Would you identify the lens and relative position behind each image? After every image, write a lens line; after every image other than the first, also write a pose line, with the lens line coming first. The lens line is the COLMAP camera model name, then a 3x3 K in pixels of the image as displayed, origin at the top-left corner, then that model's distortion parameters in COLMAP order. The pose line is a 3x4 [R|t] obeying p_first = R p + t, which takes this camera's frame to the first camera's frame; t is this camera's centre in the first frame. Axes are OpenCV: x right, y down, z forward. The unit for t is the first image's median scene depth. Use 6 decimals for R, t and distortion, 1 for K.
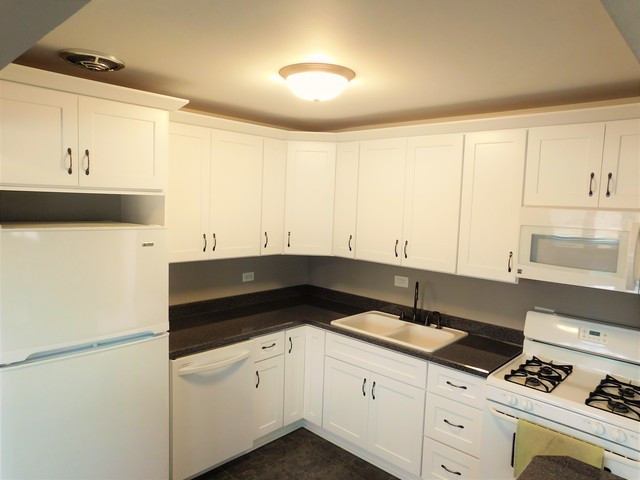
lens RADIAL K [[443.7, 0, 319.3], [0, 443.7, 239.8], [0, 0, 1]] dist [-0.021991, 0.014039]
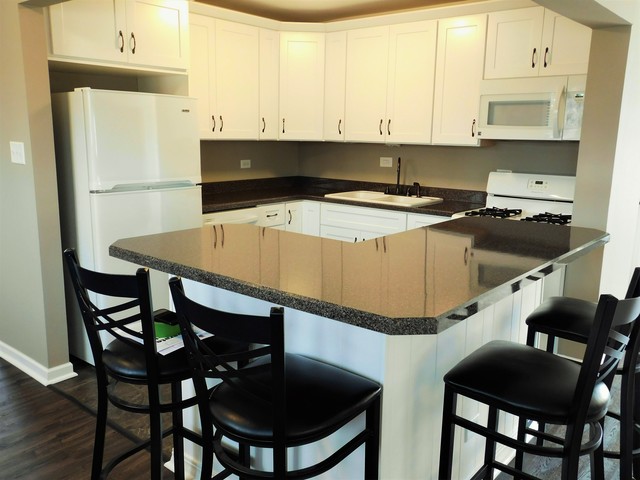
lens RADIAL K [[556.5, 0, 318.5], [0, 556.5, 241.7], [0, 0, 1]] dist [0.029107, -0.043080]
pose [[0.998026, -0.031746, 0.054196, -0.074198], [0.025683, 0.993696, 0.109126, 0.152541], [-0.057319, -0.107519, 0.992549, -0.449078]]
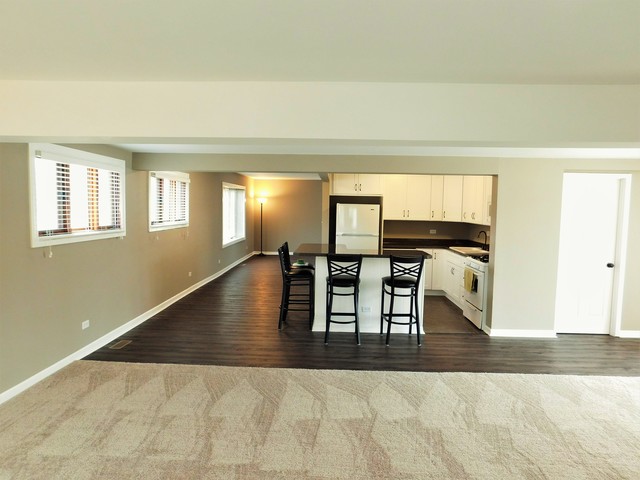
lens RADIAL K [[431.9, 0, 319.9], [0, 431.9, 238.7], [0, 0, 1]] dist [0.001679, 0.000214]
pose [[0.673341, 0.037246, -0.738393, 1.319952], [-0.061510, 0.998090, -0.005746, 0.201454], [0.736769, 0.049287, 0.674346, -1.135982]]
